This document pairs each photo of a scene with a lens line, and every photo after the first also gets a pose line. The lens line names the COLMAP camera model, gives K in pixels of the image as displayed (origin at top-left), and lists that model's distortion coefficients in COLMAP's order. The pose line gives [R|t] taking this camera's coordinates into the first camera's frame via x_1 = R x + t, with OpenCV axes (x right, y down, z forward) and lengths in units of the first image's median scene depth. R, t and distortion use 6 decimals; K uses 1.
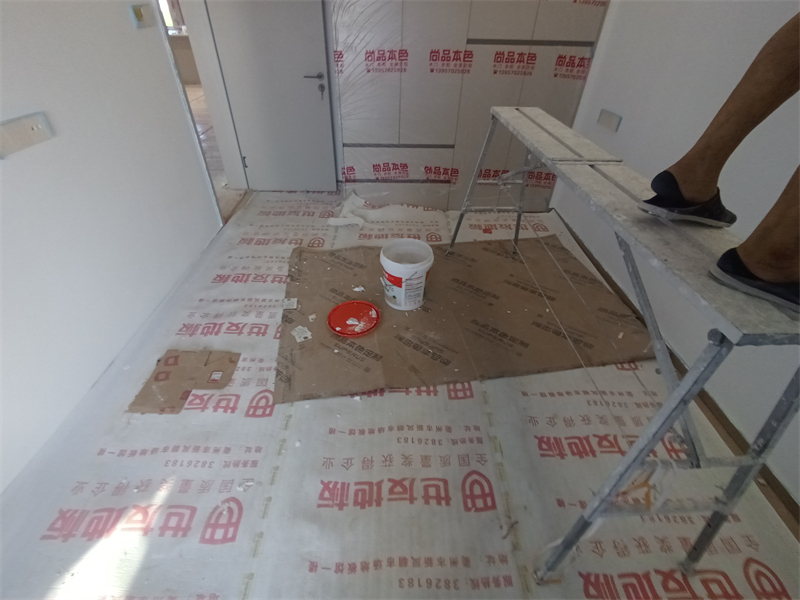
lens RADIAL K [[366.7, 0, 395.3], [0, 366.7, 303.1], [0, 0, 1]] dist [-0.008607, 0.005927]
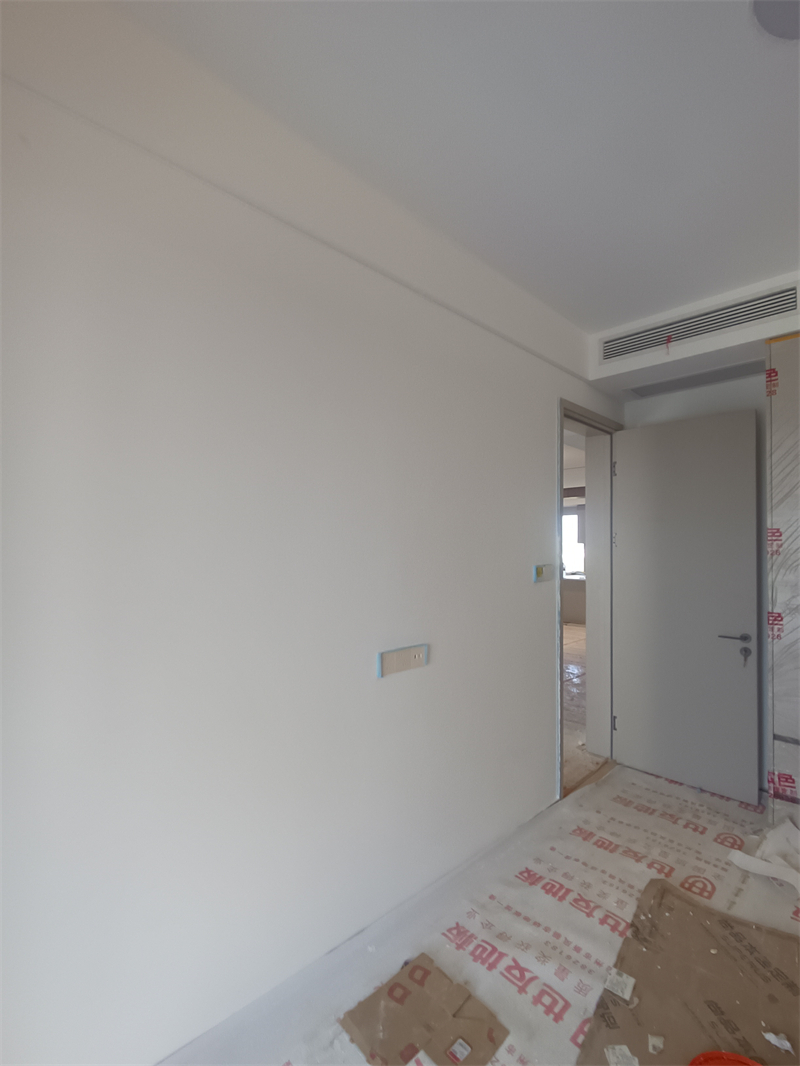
lens RADIAL K [[488.6, 0, 406.9], [0, 488.6, 541.3], [0, 0, 1]] dist [-0.008607, 0.005927]
pose [[0.691728, -0.026855, -0.721659, 0.043086], [-0.448389, 0.767375, -0.458348, -0.029490], [0.566092, 0.640635, 0.518774, -0.006324]]
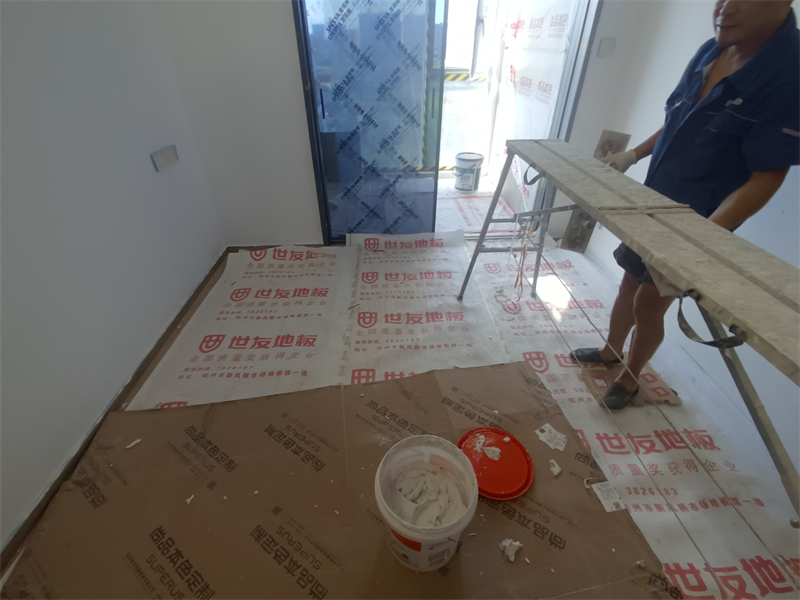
lens RADIAL K [[366.7, 0, 398.8], [0, 366.7, 303.3], [0, 0, 1]] dist [-0.008607, 0.005927]
pose [[-0.999632, 0.002999, -0.026942, 0.077413], [-0.025228, 0.260780, 0.965069, -0.646899], [0.009920, 0.965394, -0.260608, 0.818380]]
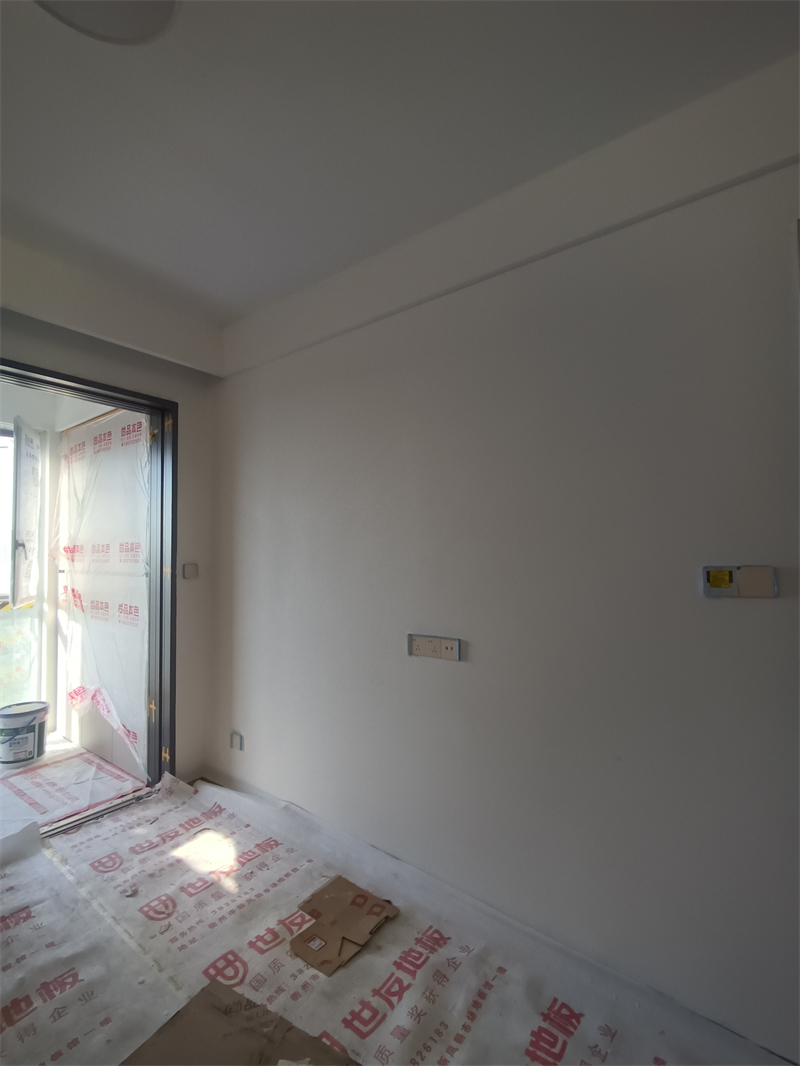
lens RADIAL K [[488.6, 0, 400.2], [0, 488.6, 535.2], [0, 0, 1]] dist [-0.008607, 0.005927]
pose [[-0.617783, -0.047957, -0.784885, 0.184846], [-0.500275, 0.794058, 0.345249, -0.709259], [0.606687, 0.605947, -0.514547, 0.868616]]
